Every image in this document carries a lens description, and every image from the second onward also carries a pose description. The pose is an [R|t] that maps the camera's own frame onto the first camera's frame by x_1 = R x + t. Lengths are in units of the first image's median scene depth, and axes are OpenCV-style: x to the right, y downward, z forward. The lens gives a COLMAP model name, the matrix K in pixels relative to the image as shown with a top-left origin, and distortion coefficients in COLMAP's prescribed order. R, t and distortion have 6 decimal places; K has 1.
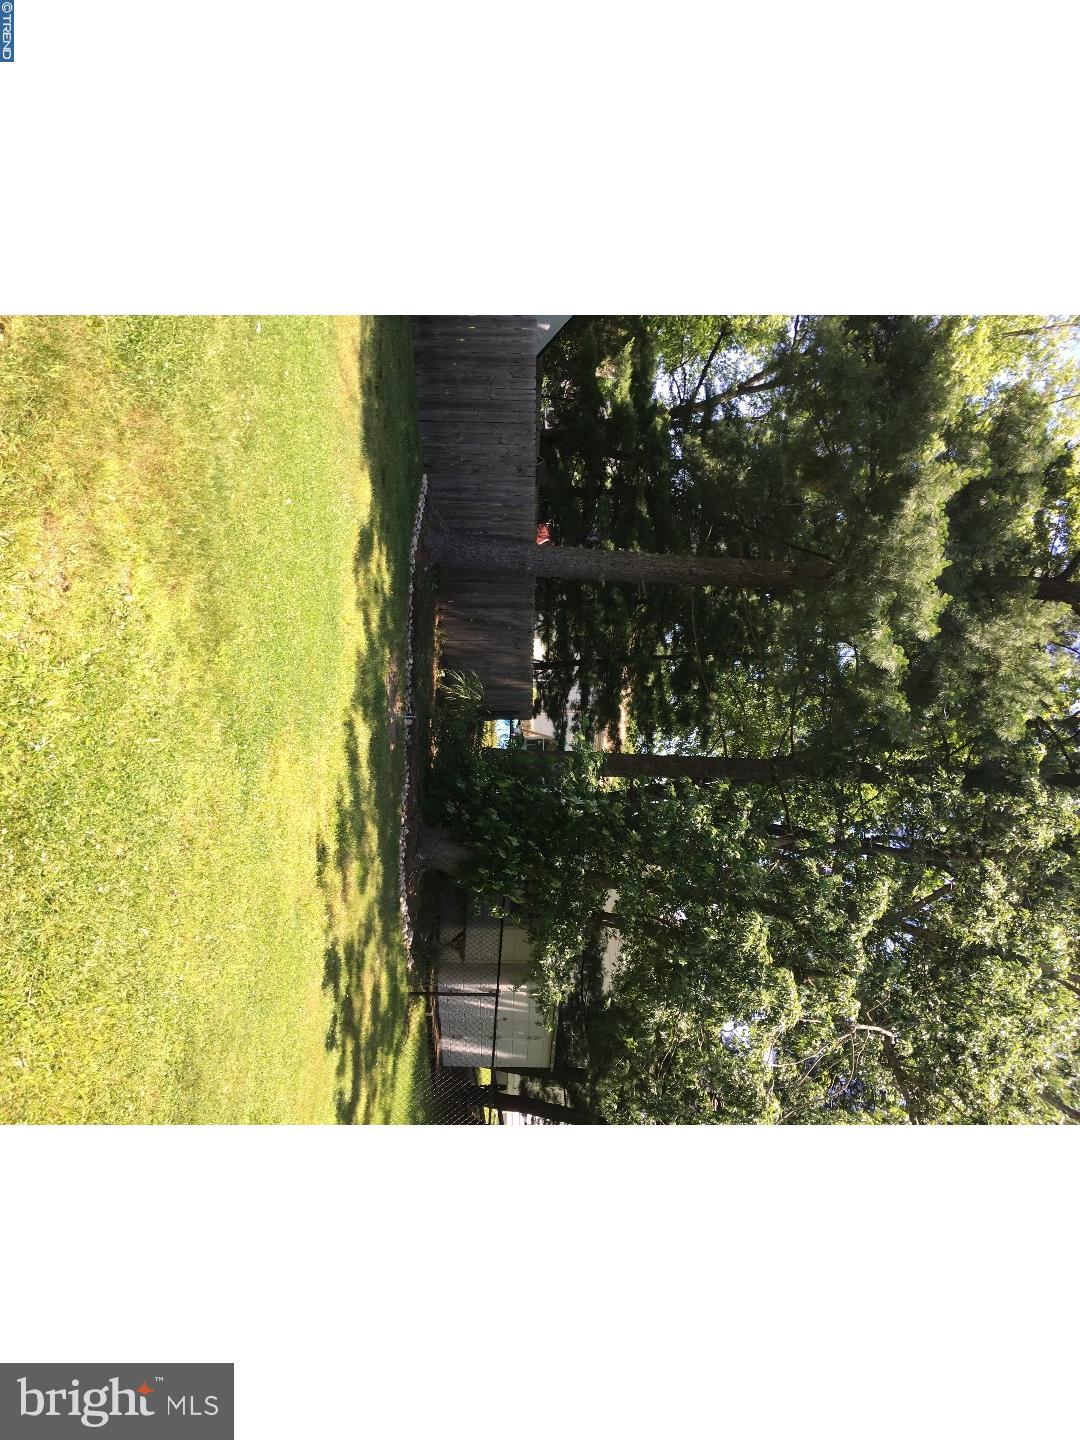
lens RADIAL K [[1145.8, 0, 540.0], [0, 1145.8, 720.0], [0, 0, 1]] dist [0.074766, -0.098803]
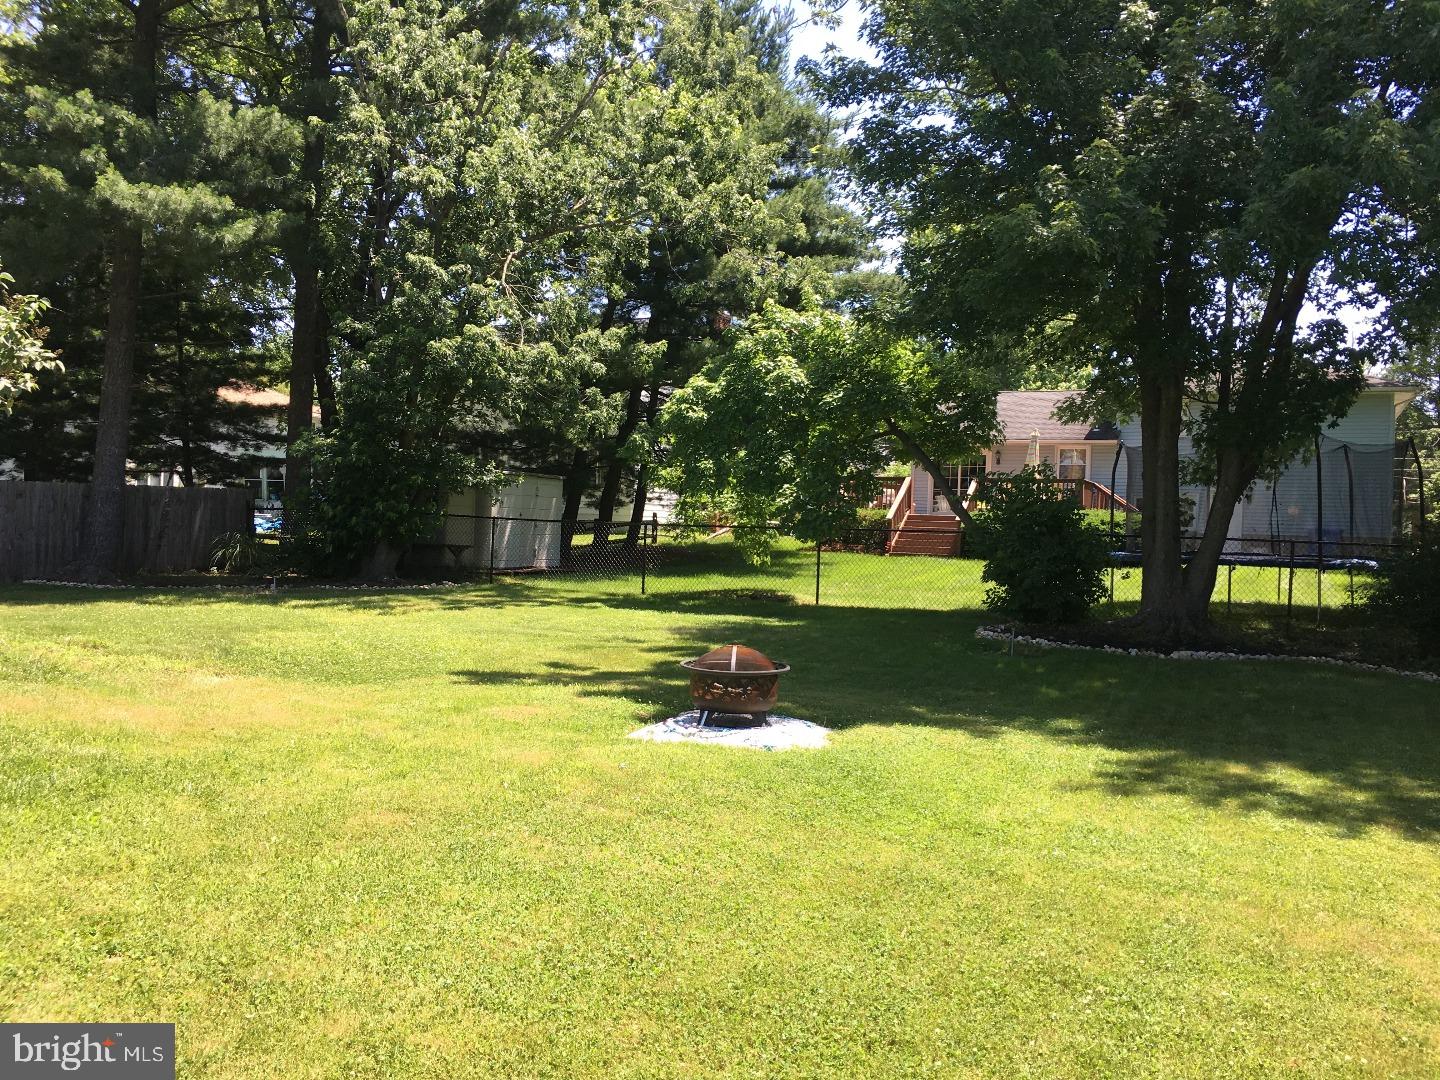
lens RADIAL K [[1145.8, 0, 720.0], [0, 1145.8, 540.0], [0, 0, 1]] dist [0.074766, -0.098803]
pose [[0.029137, -0.998906, -0.036585, -0.006145], [0.921985, 0.012719, 0.387017, -0.052455], [-0.386128, -0.045007, 0.921347, -0.461311]]
